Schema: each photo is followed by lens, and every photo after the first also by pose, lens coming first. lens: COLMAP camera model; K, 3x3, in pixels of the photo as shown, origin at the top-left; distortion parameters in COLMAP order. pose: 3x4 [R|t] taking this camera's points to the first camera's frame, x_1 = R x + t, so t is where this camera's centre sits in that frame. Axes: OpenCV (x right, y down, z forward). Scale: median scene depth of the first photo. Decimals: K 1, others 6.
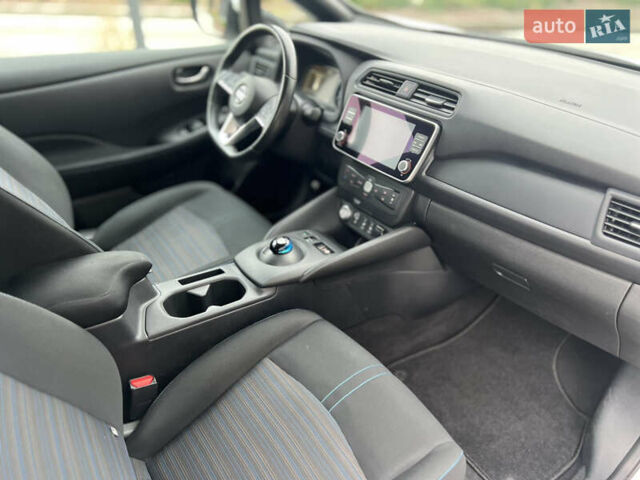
lens RADIAL K [[472.0, 0, 321.3], [0, 472.0, 239.0], [0, 0, 1]] dist [0.071394, -0.080876]
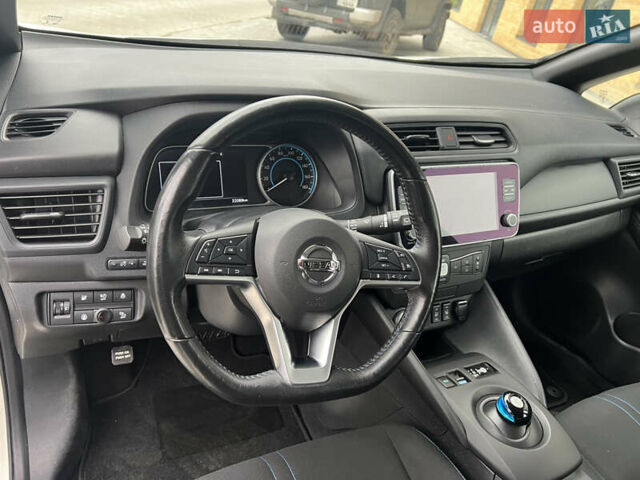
lens RADIAL K [[477.5, 0, 320.0], [0, 477.5, 240.0], [0, 0, 1]] dist [0.065137, -0.070420]
pose [[0.172376, -0.484733, 0.857508, -0.599055], [0.395615, 0.831311, 0.390398, -0.553759], [-0.902095, 0.271948, 0.335066, 0.951320]]
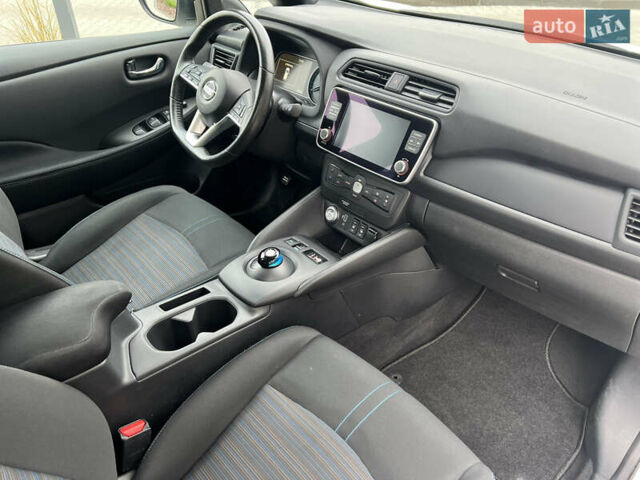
lens RADIAL K [[477.5, 0, 320.0], [0, 477.5, 240.0], [0, 0, 1]] dist [0.065137, -0.070420]
pose [[0.992692, -0.062369, 0.103306, -0.082577], [0.057619, 0.997168, 0.048342, -0.059801], [-0.106028, -0.042036, 0.993474, 0.069629]]
